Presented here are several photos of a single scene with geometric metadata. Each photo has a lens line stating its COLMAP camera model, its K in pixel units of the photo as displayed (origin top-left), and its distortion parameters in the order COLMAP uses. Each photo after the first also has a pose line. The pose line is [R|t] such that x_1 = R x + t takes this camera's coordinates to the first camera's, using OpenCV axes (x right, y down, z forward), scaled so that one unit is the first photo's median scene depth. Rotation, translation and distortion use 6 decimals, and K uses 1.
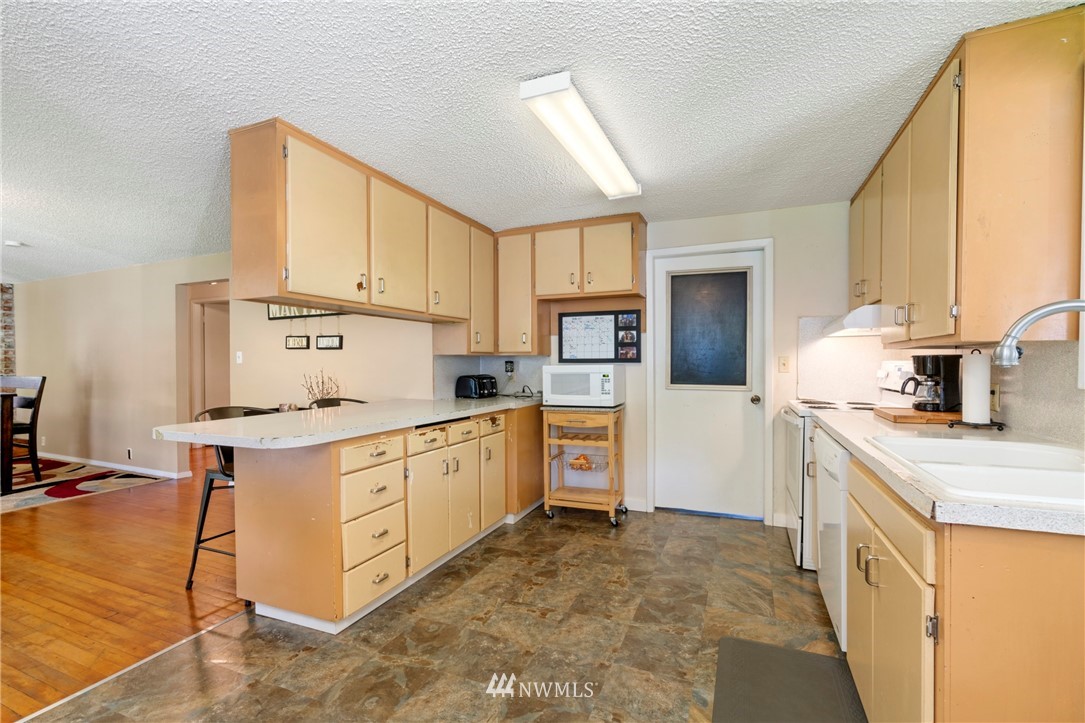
lens RADIAL K [[490.6, 0, 536.9], [0, 490.6, 366.4], [0, 0, 1]] dist [-0.002793, -0.000384]
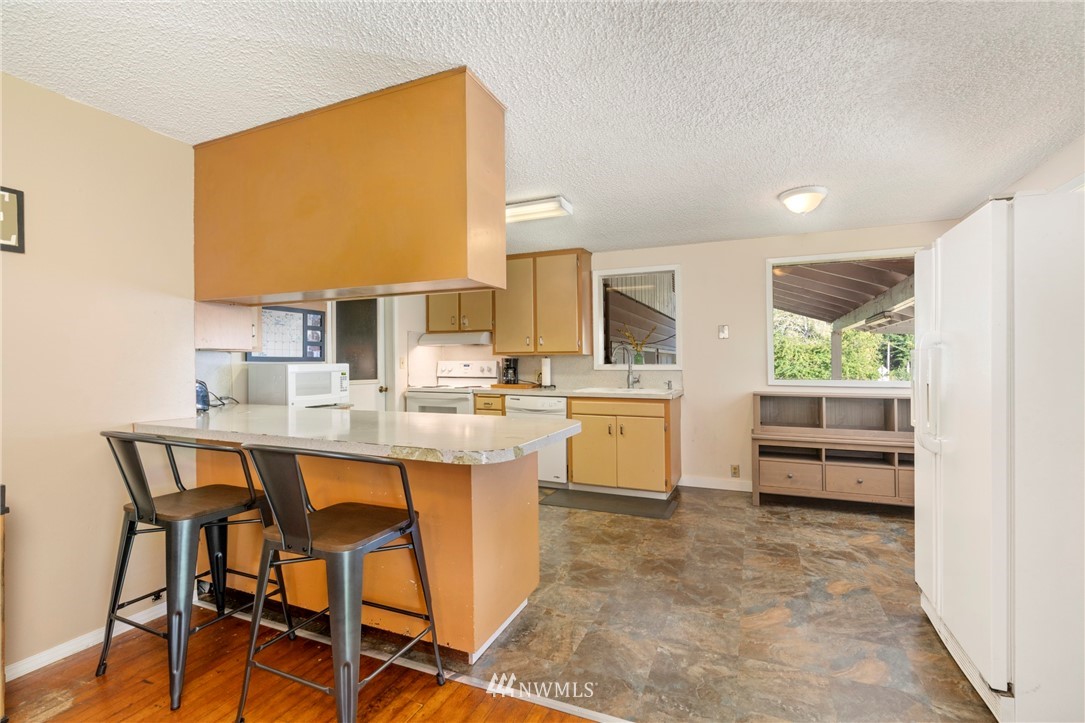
lens RADIAL K [[490.6, 0, 539.5], [0, 490.6, 360.2], [0, 0, 1]] dist [-0.002793, -0.000384]
pose [[0.002708, 0.004505, 0.999986, -0.843915], [0.007017, 0.999965, -0.004524, -0.002725], [-0.999972, 0.007030, 0.002676, 0.530466]]
